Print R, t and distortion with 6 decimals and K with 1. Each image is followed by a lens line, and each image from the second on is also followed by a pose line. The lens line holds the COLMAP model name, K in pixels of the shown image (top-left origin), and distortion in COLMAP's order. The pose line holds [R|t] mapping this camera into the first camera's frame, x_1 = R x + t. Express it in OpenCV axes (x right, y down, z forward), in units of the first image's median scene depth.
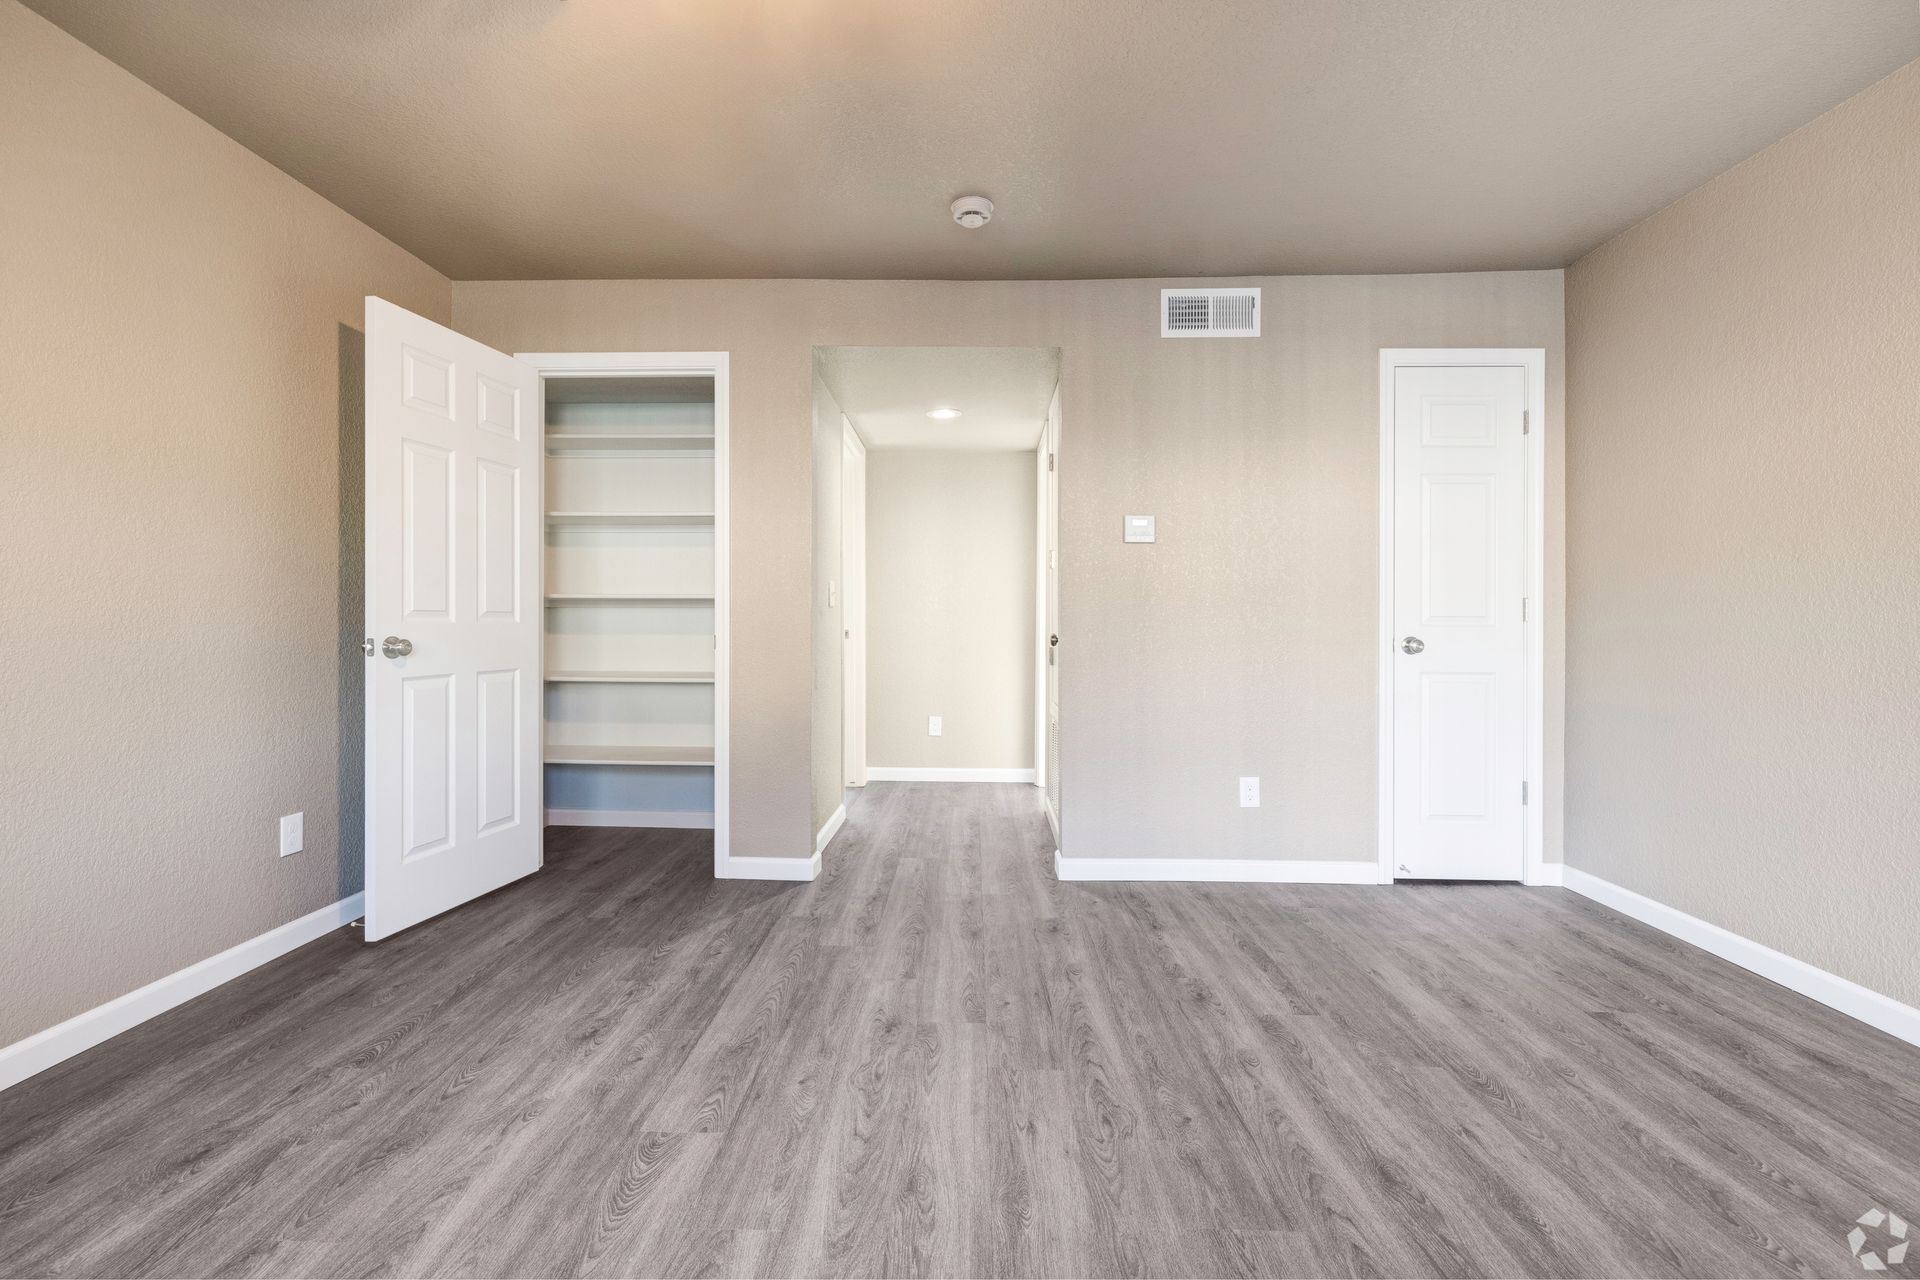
lens RADIAL K [[806.8, 0, 938.6], [0, 806.8, 618.8], [0, 0, 1]] dist [-0.001482, 0.000379]
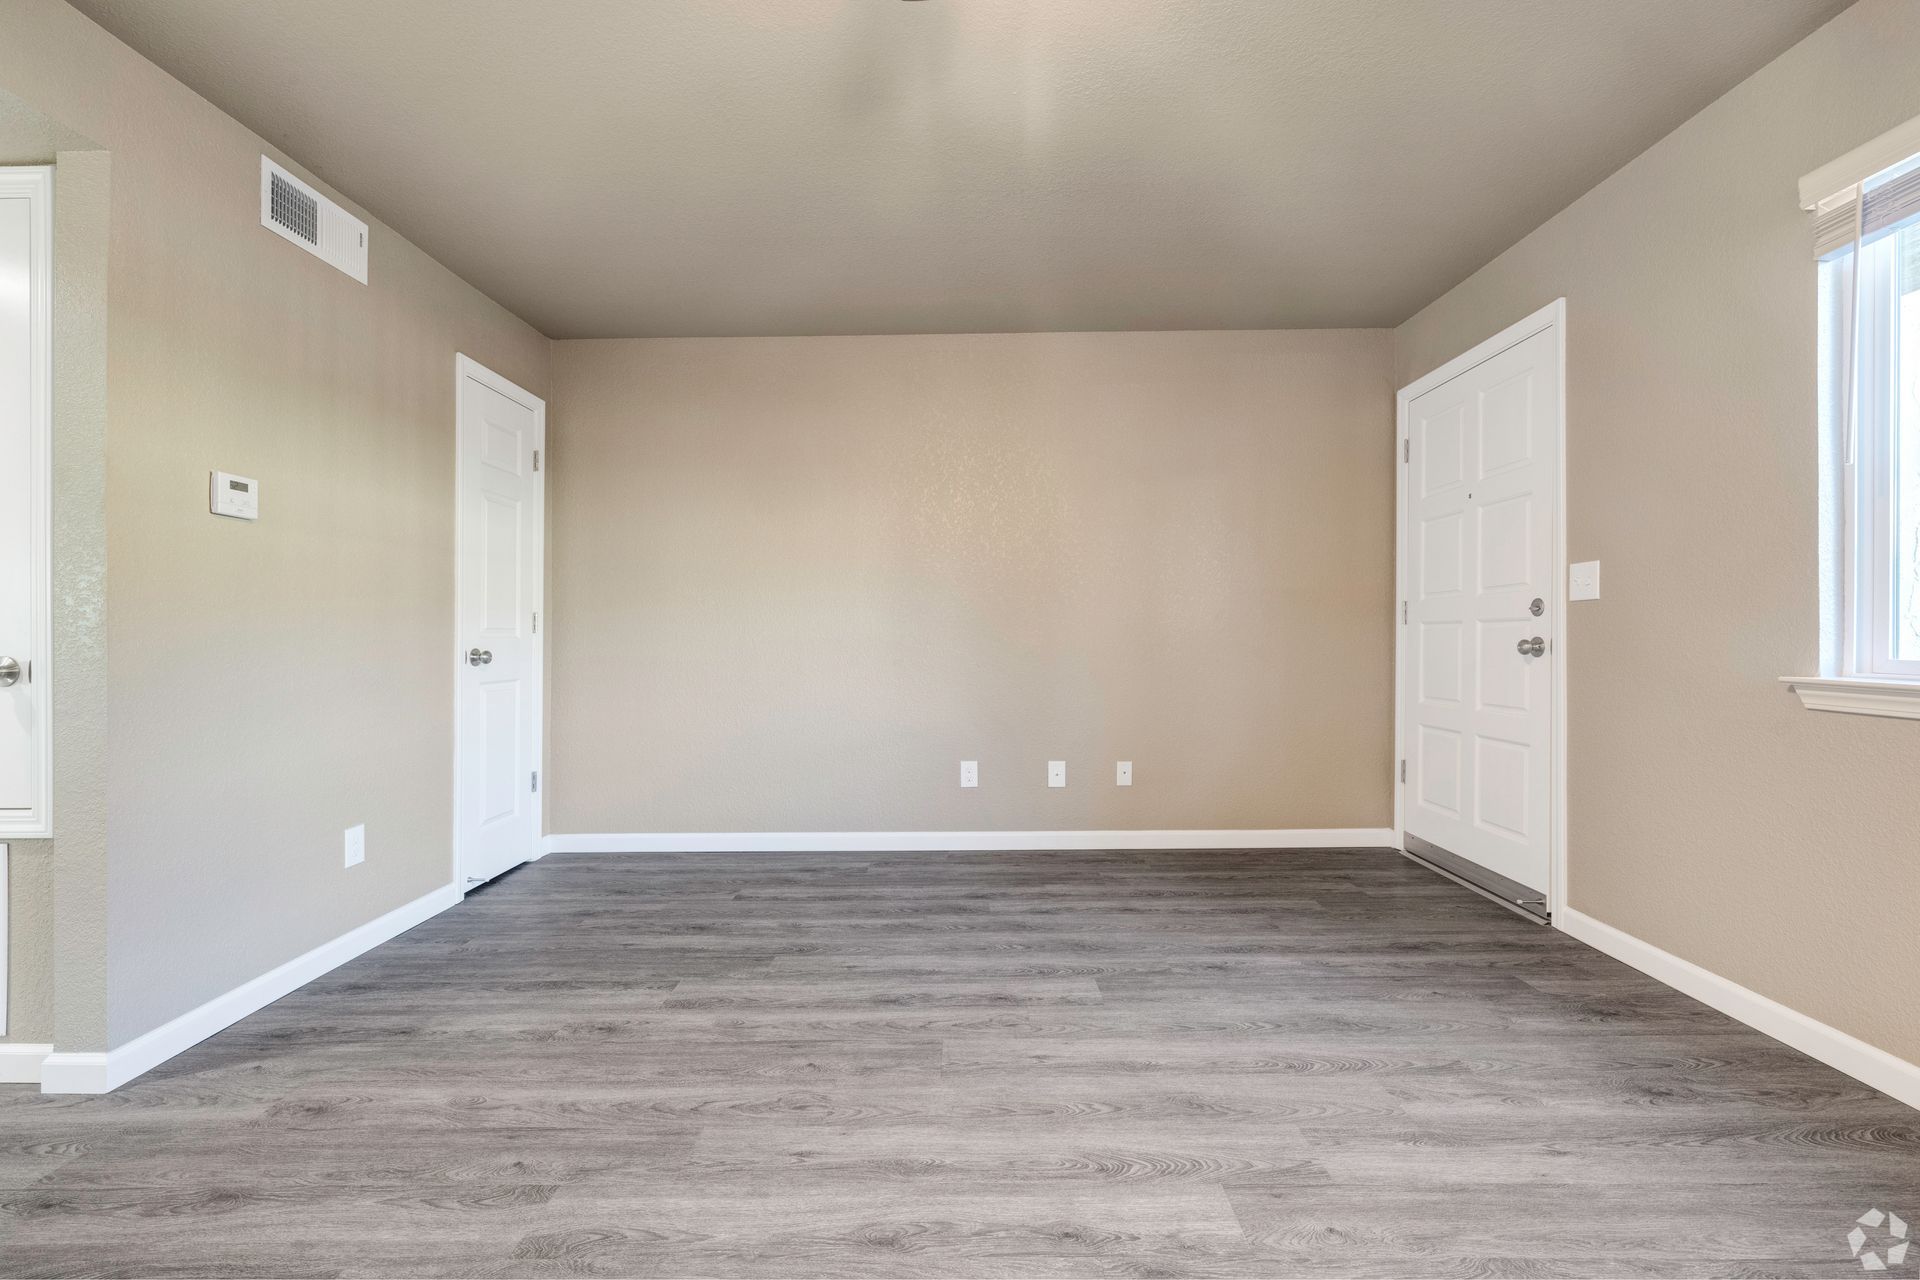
lens RADIAL K [[818.3, 0, 932.0], [0, 818.3, 635.6], [0, 0, 1]] dist [-0.003669, 0.000125]
pose [[-0.018375, -0.005883, 0.999814, -0.604956], [0.008796, 0.999943, 0.006046, 0.007893], [-0.999792, 0.008905, -0.018322, 0.607113]]
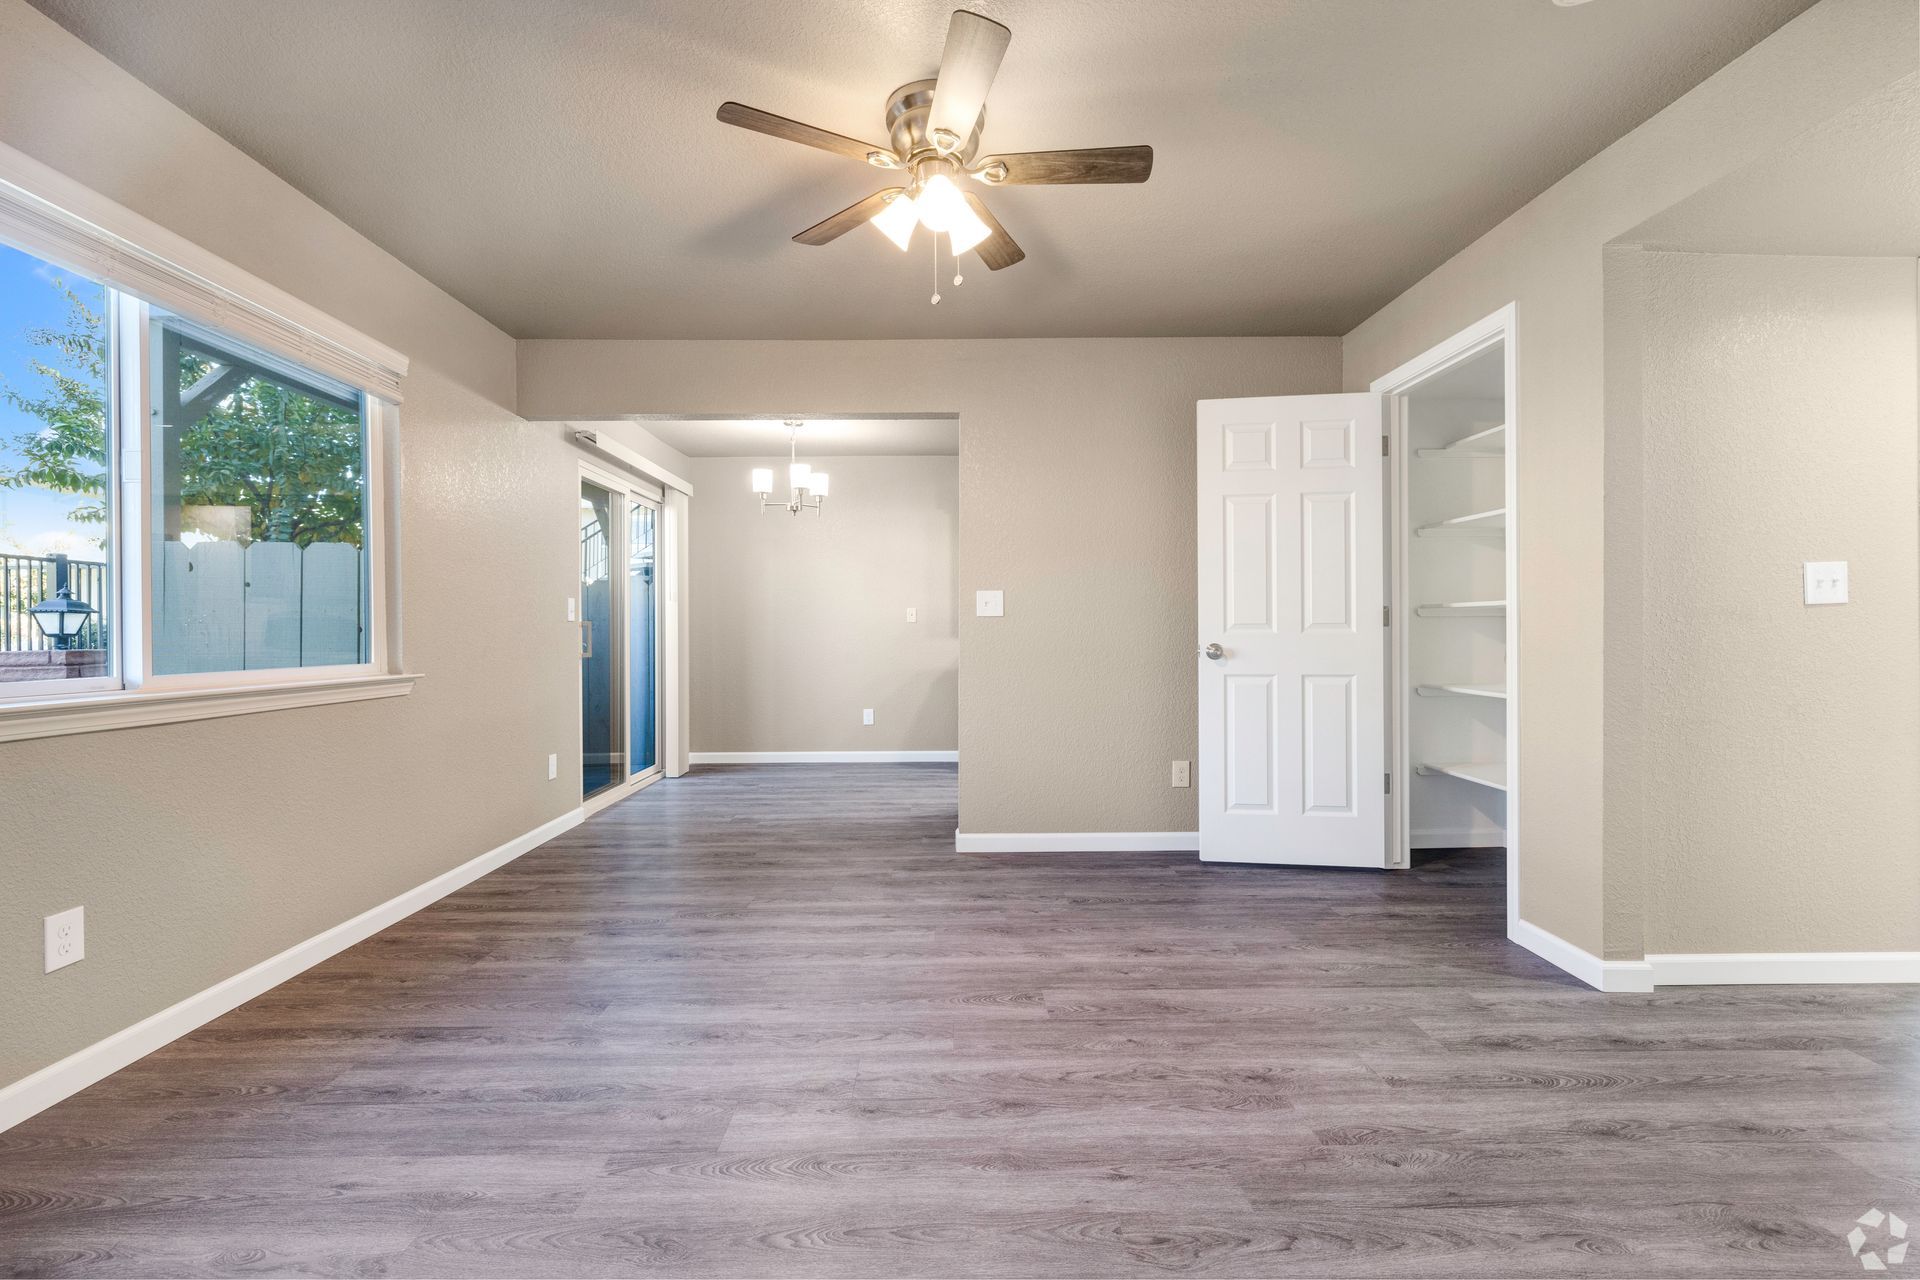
lens RADIAL K [[789.5, 0, 954.1], [0, 789.5, 632.4], [0, 0, 1]] dist [-0.003098, -0.000351]
pose [[0.072221, 0.000026, -0.997389, 0.715439], [0.005508, 0.999985, 0.000425, 0.000168], [0.997373, -0.005525, 0.072220, 0.528372]]
